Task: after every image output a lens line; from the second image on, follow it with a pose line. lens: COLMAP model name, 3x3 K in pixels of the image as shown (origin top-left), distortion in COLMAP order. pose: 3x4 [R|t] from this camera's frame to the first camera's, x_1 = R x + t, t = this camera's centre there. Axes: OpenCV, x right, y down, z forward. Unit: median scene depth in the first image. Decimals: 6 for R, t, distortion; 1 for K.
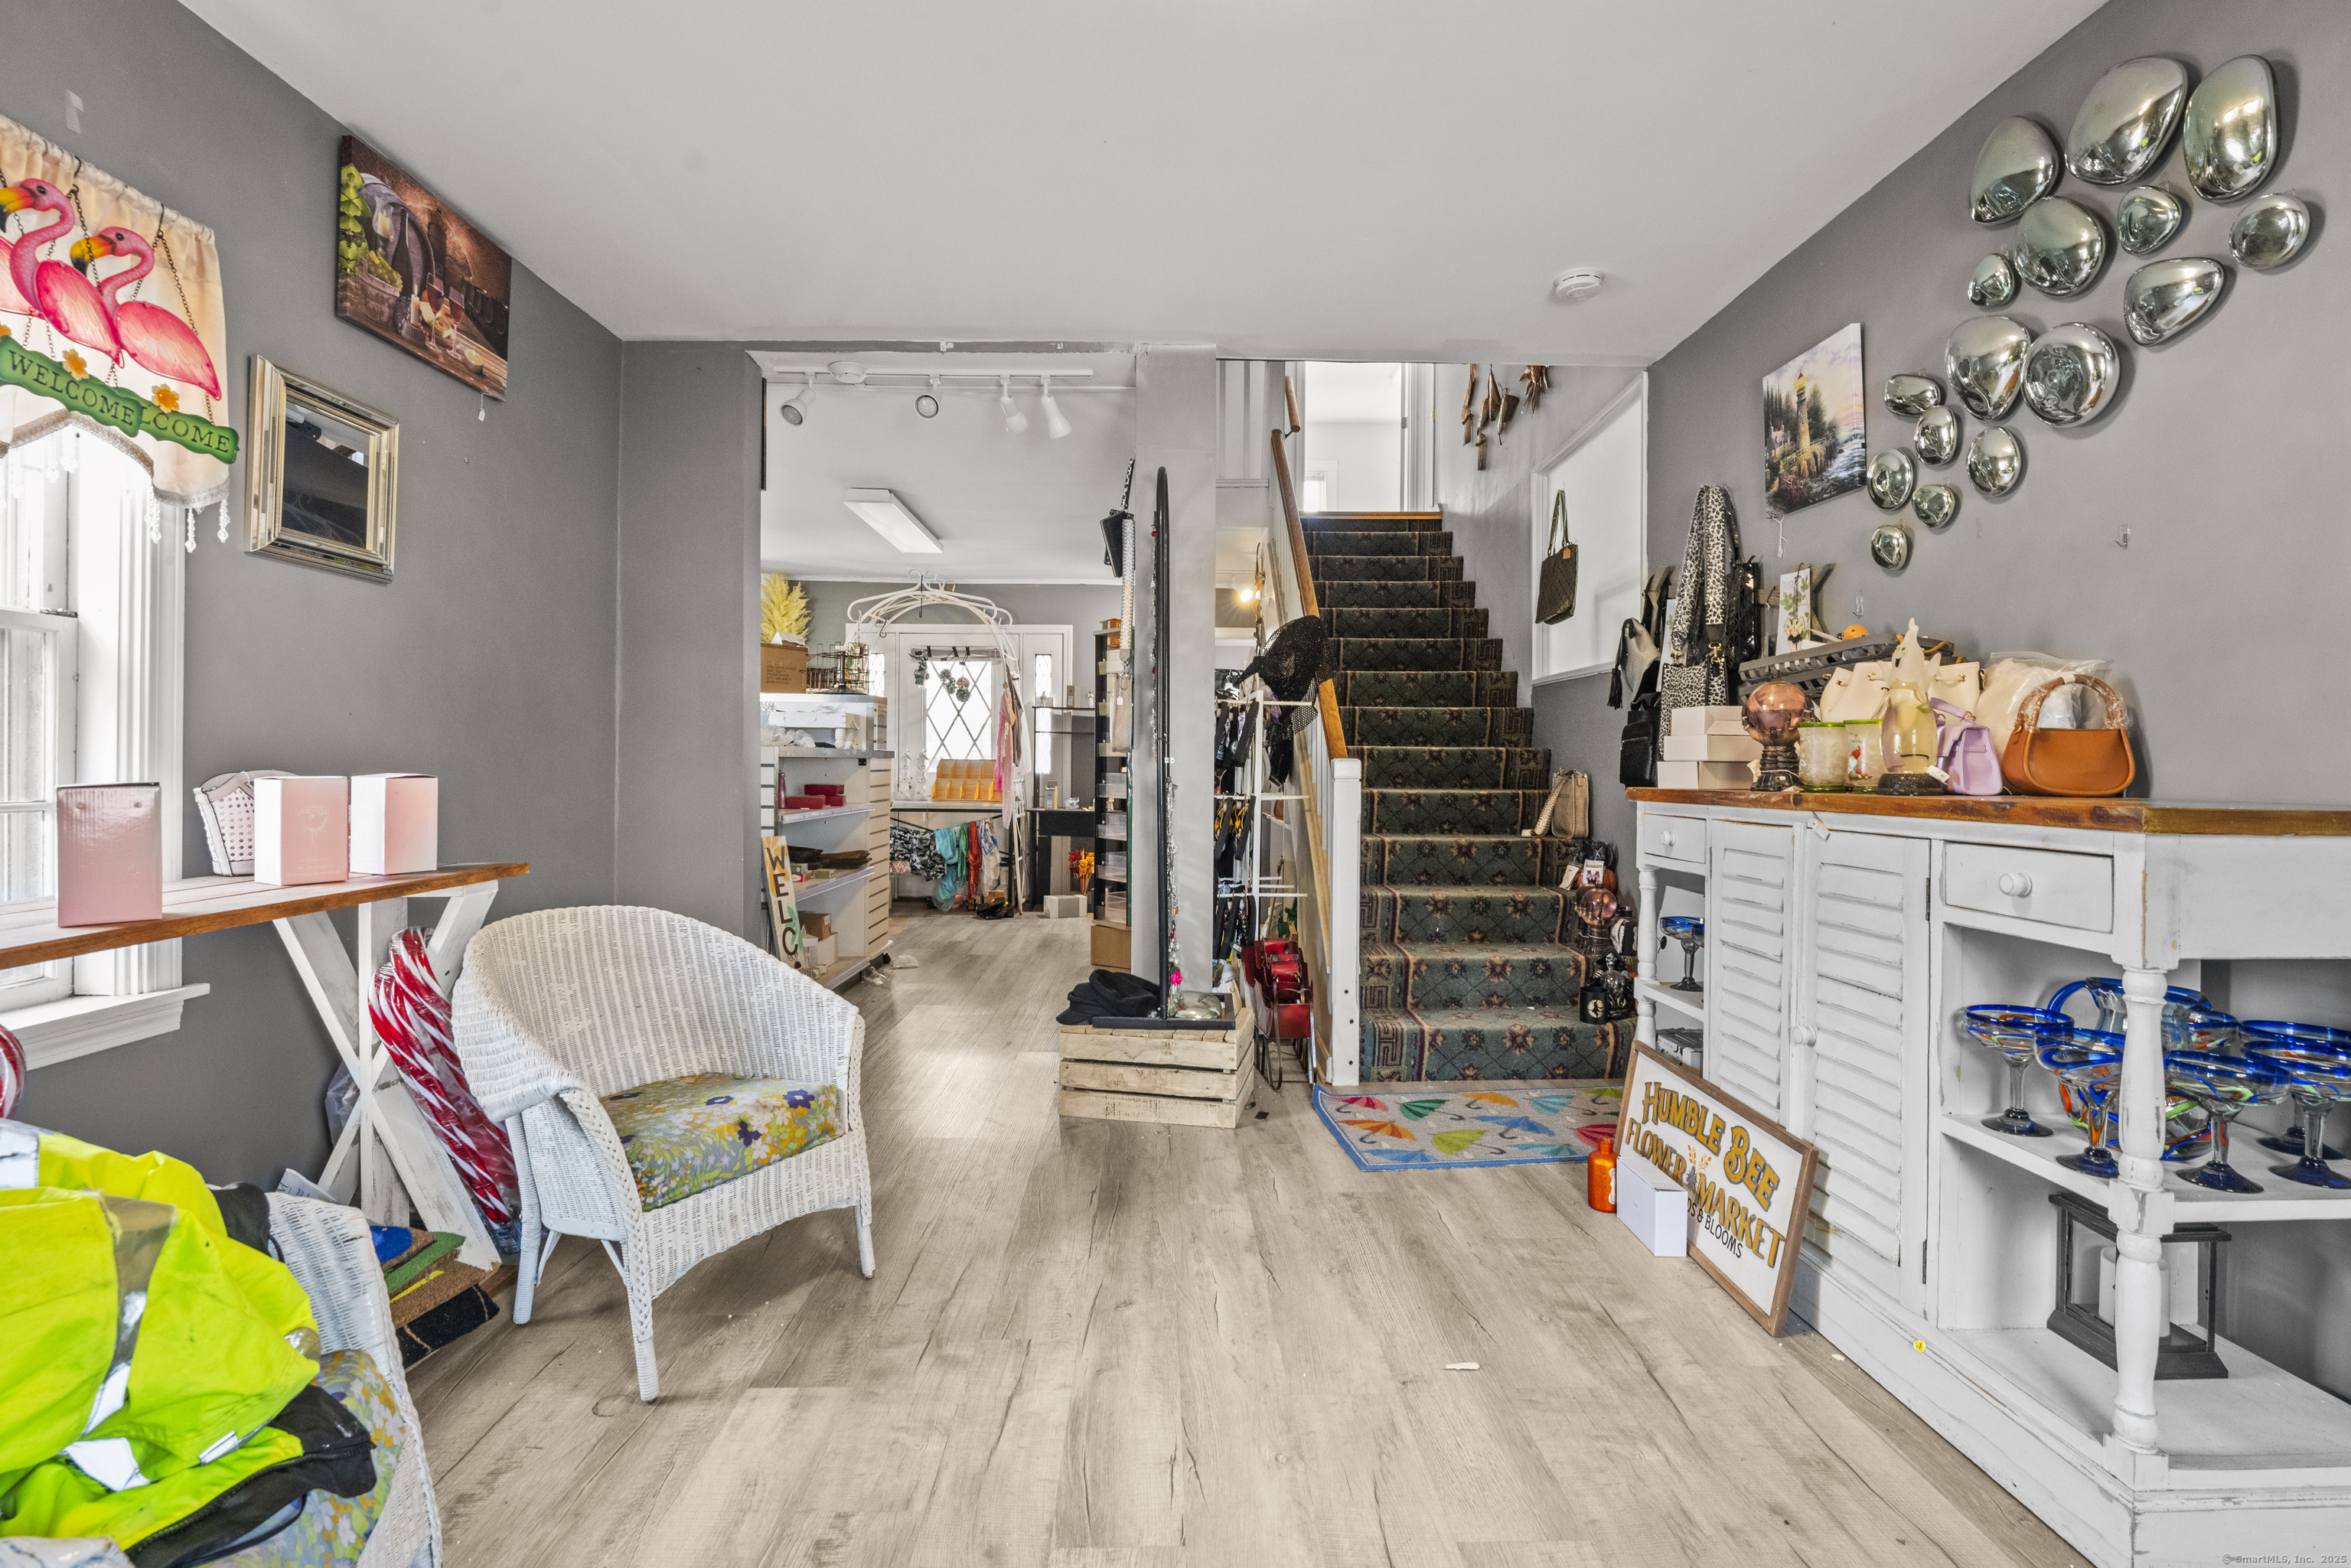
lens RADIAL K [[1070.6, 0, 1132.5], [0, 1070.6, 770.3], [0, 0, 1]] dist [-0.011748, -0.000543]
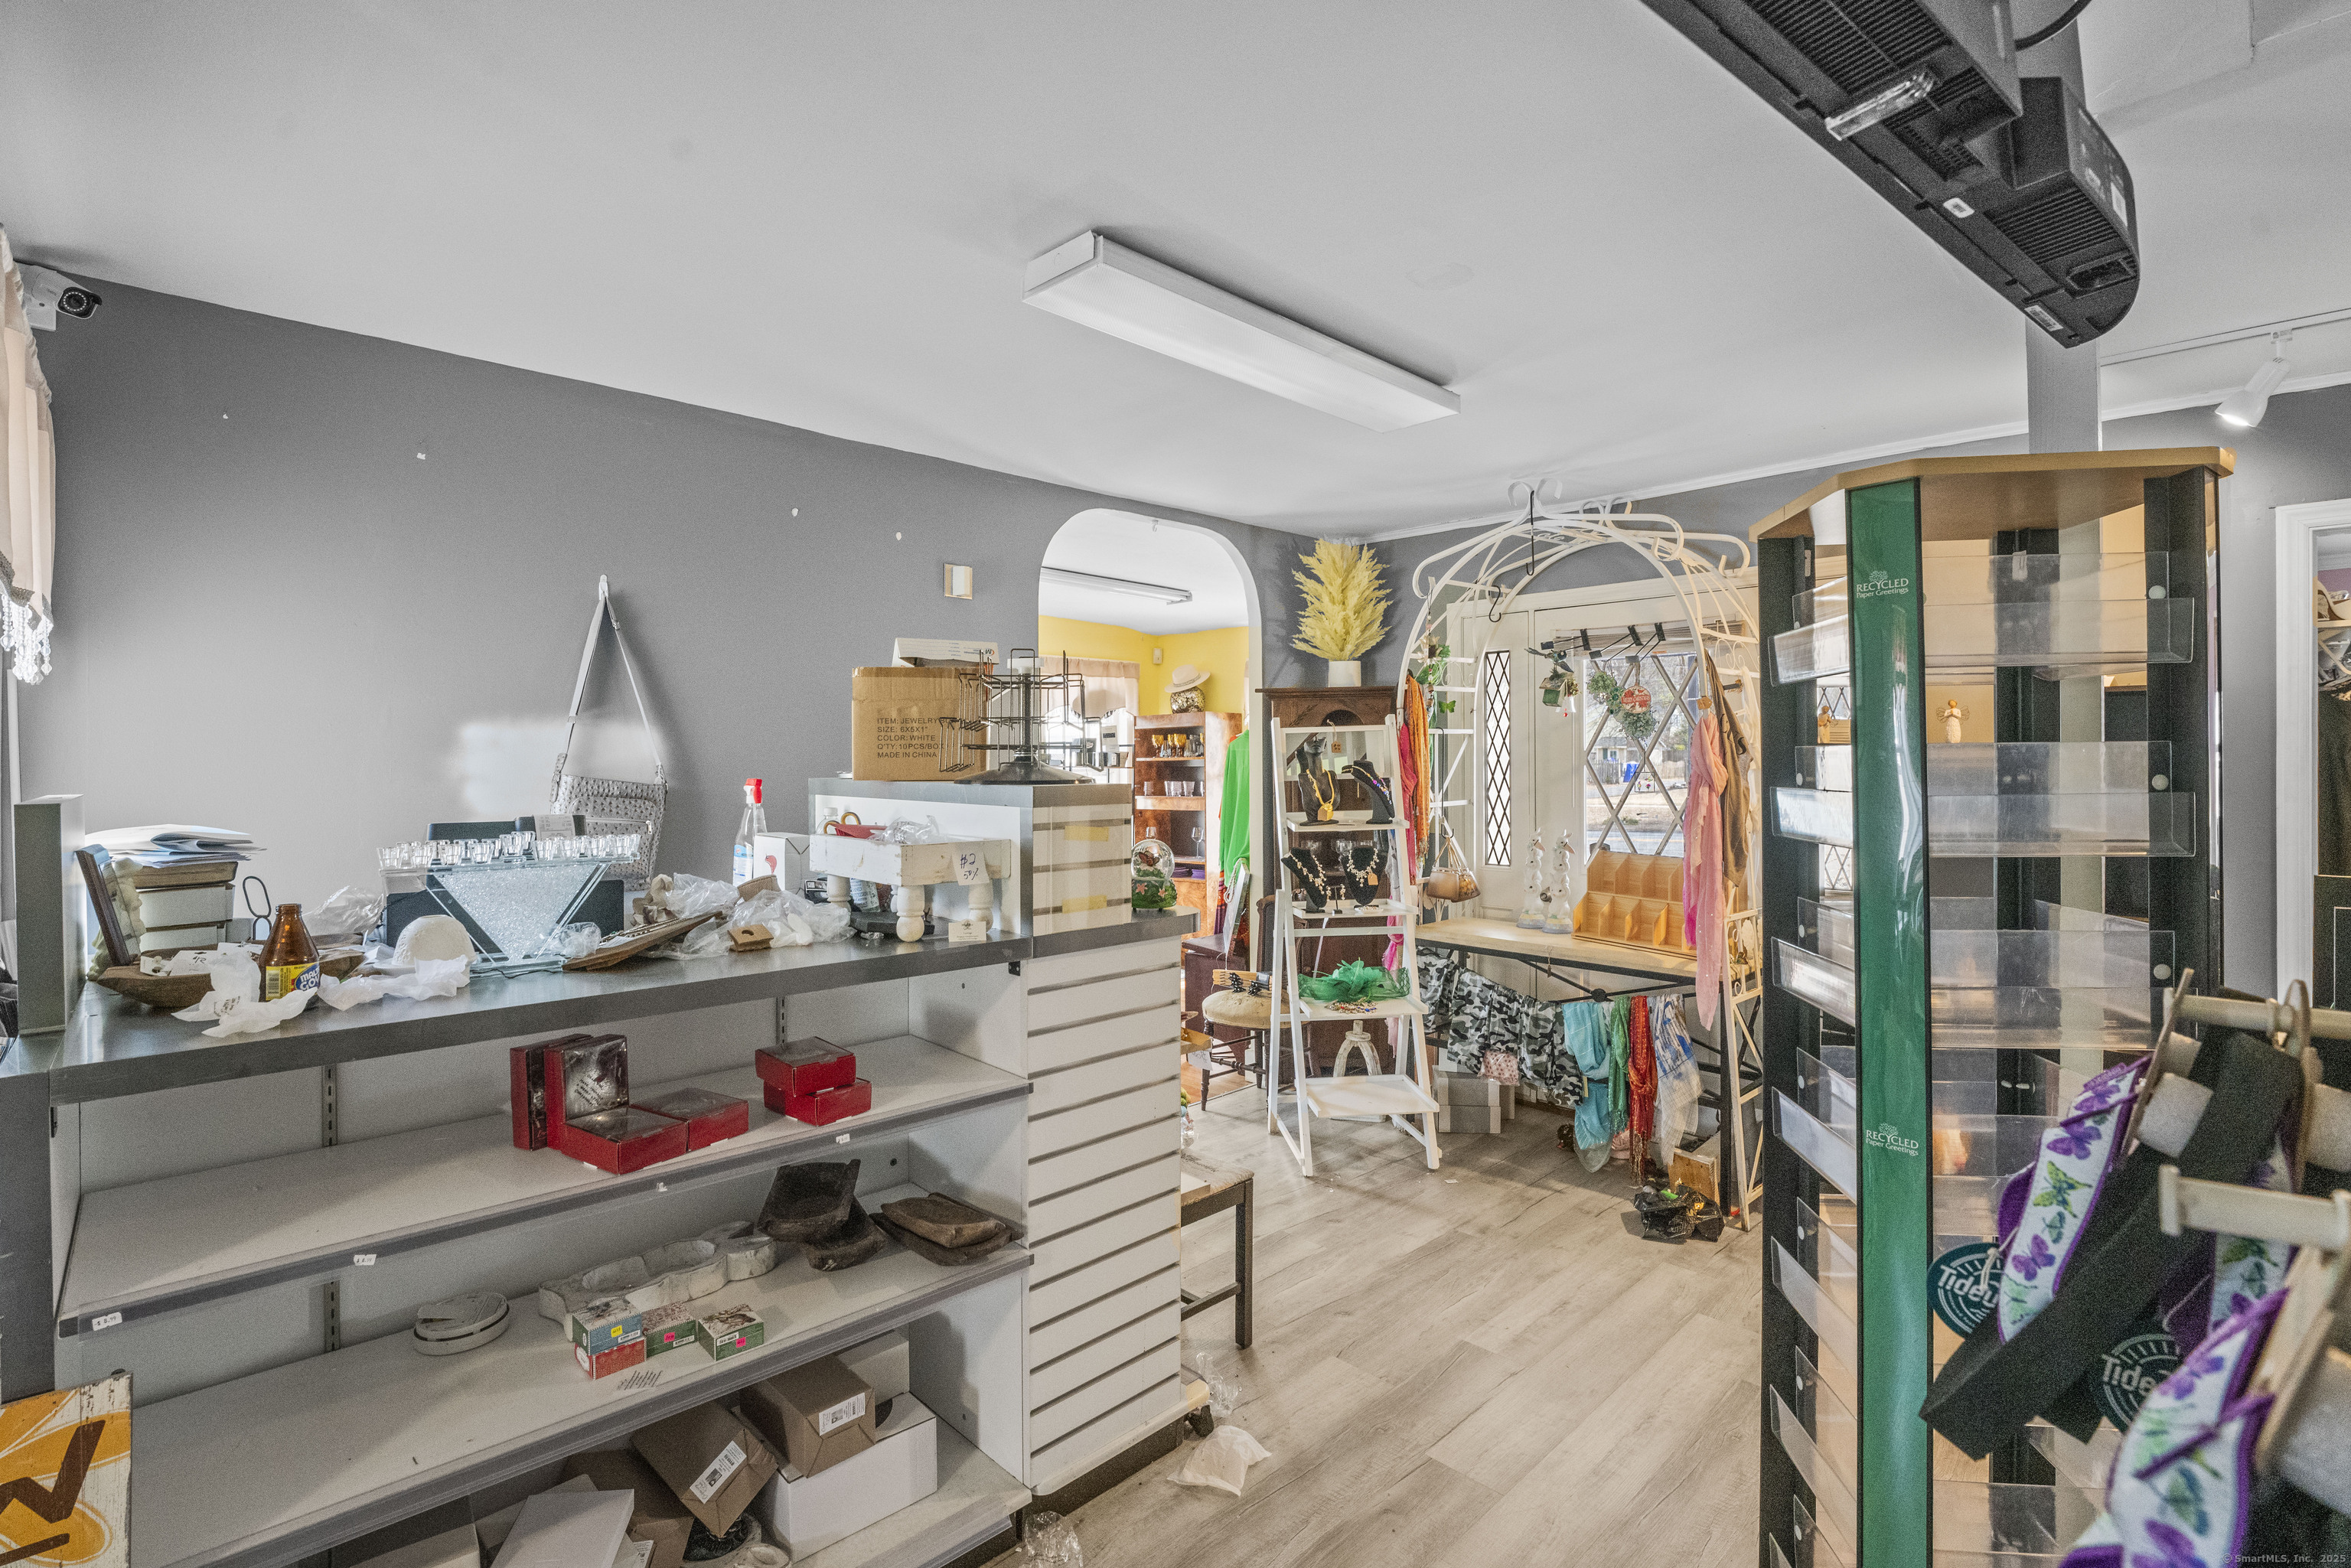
lens RADIAL K [[1070.6, 0, 1179.7], [0, 1070.6, 766.7], [0, 0, 1]] dist [-0.011748, -0.000543]
pose [[0.708903, -0.012101, -0.705202, 0.100348], [0.009129, 0.999926, -0.007981, -0.132585], [0.705247, -0.000780, 0.708962, 1.385410]]
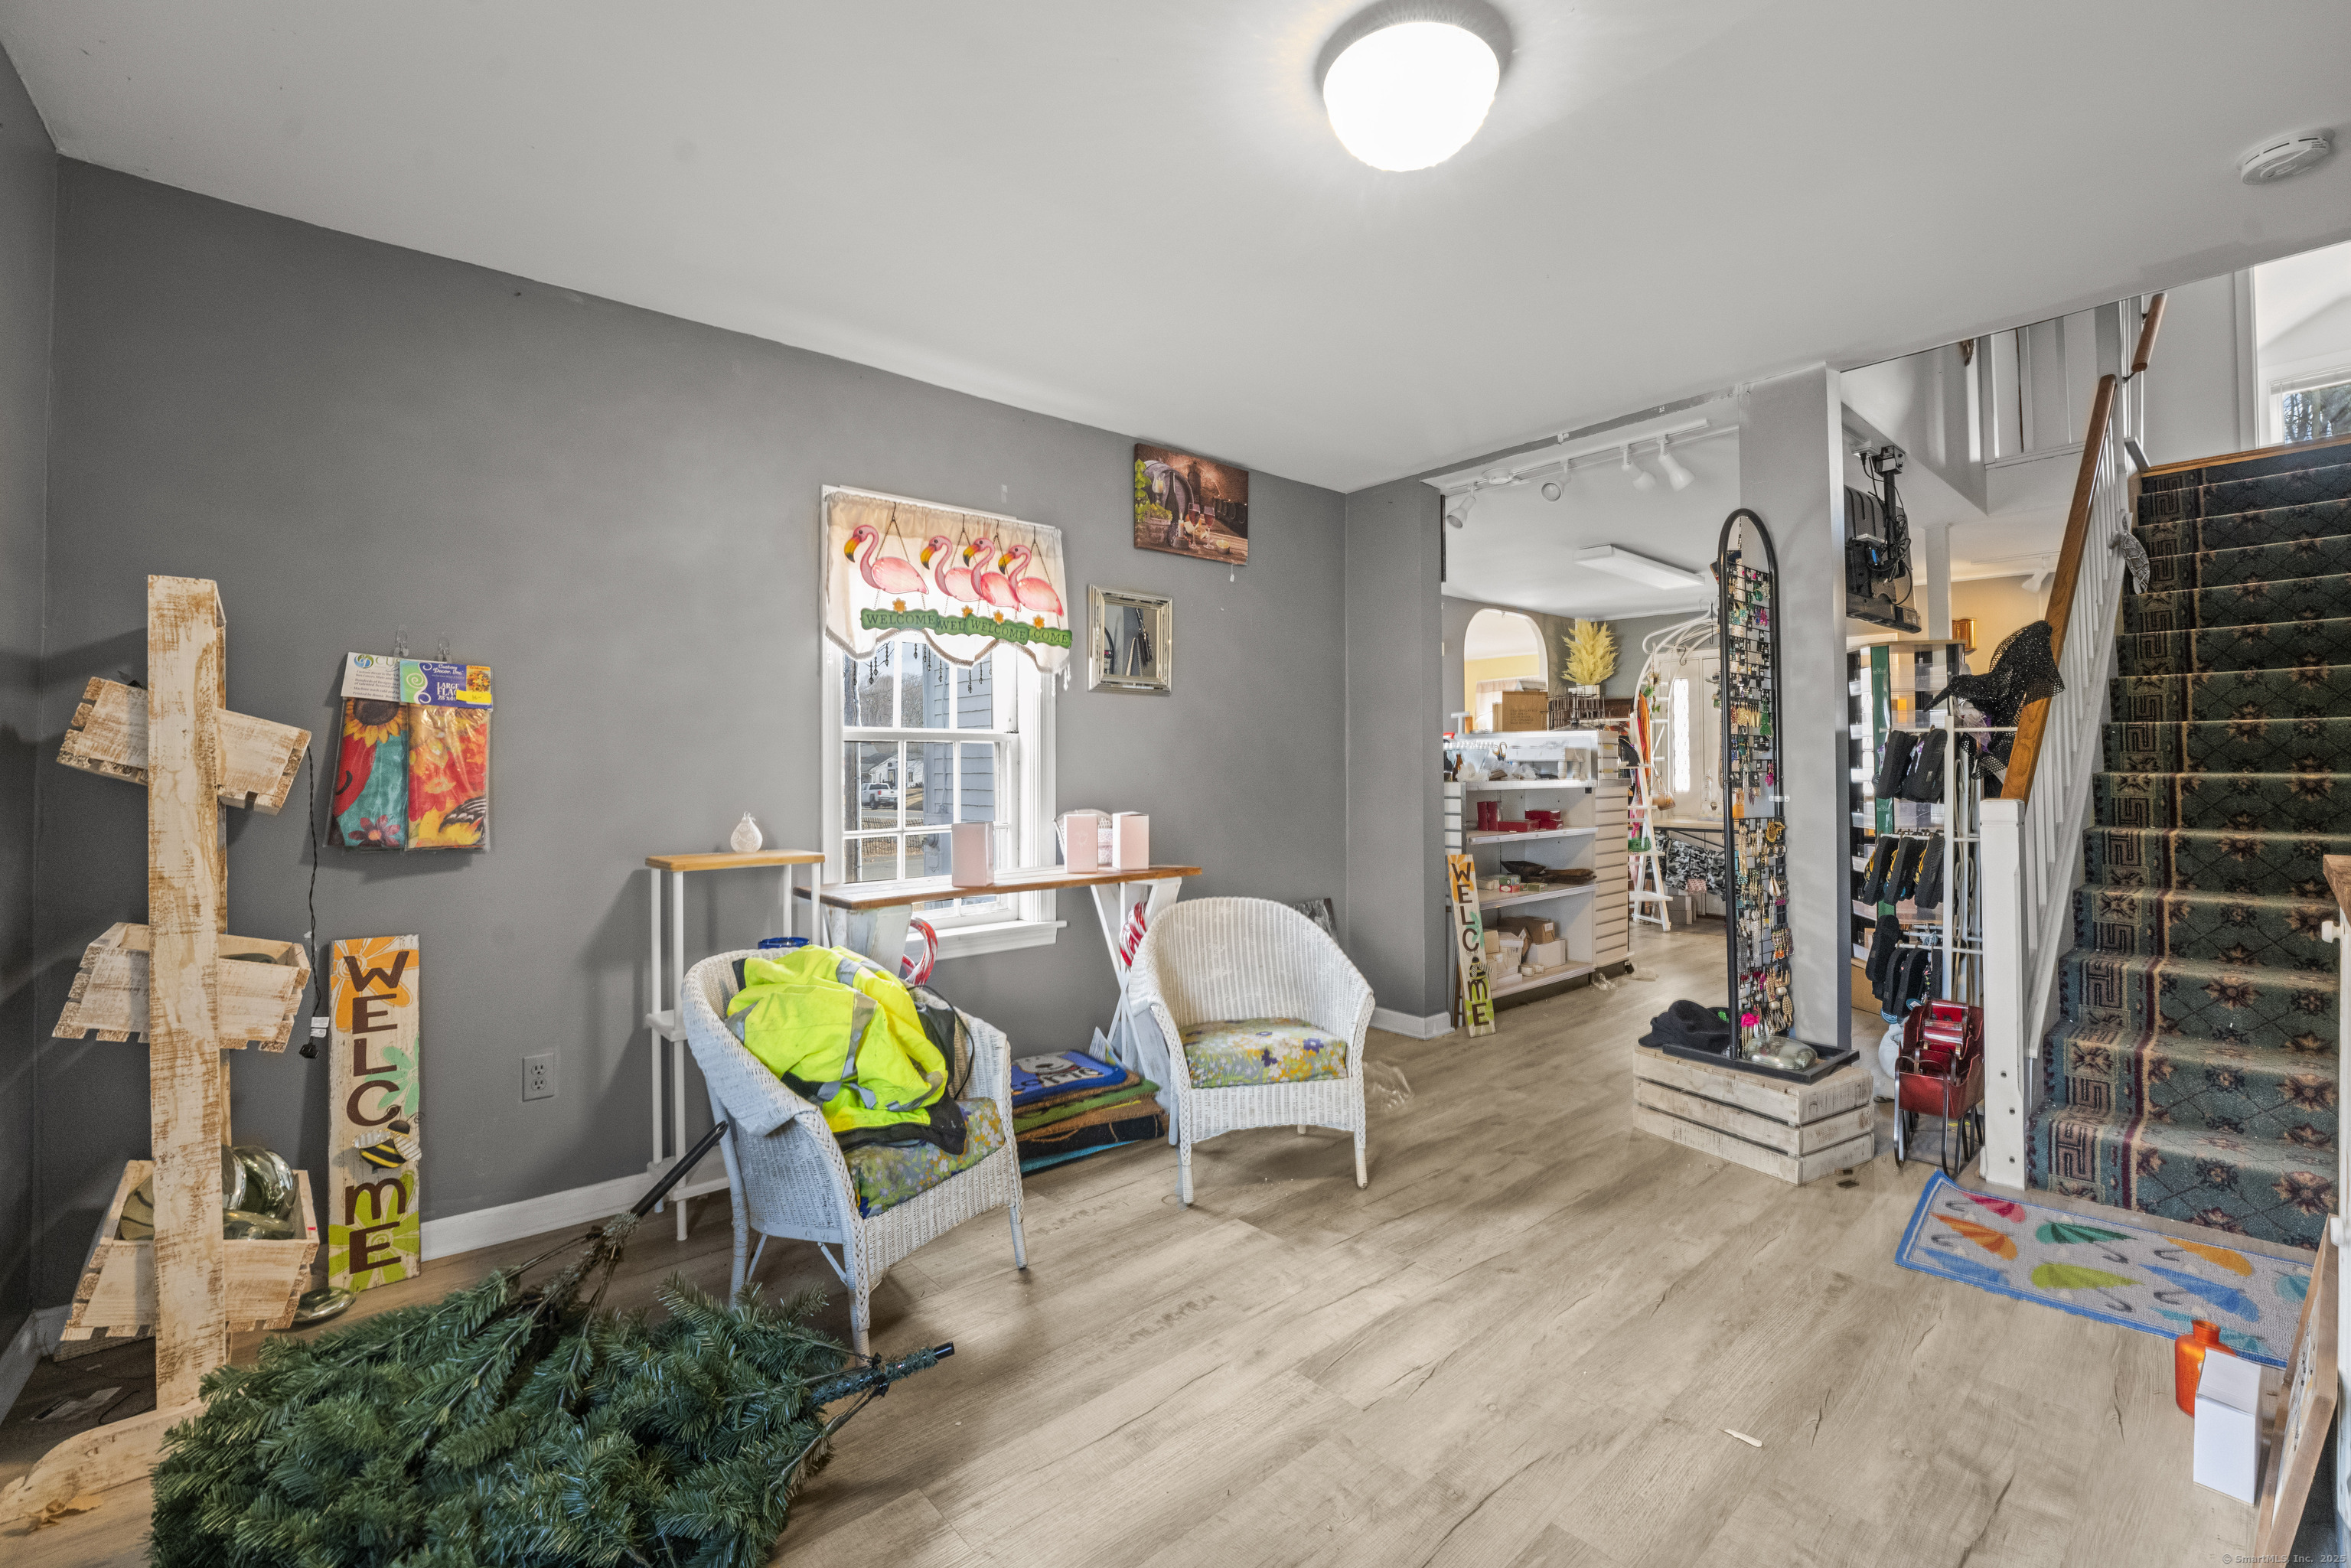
lens RADIAL K [[965.5, 0, 1176.6], [0, 965.5, 763.8], [0, 0, 1]] dist [-0.013540, 0.000454]
pose [[0.654444, -0.017585, -0.755906, 0.426514], [0.006203, 0.999821, -0.017889, -0.036278], [0.756085, 0.007019, 0.654436, 0.009944]]
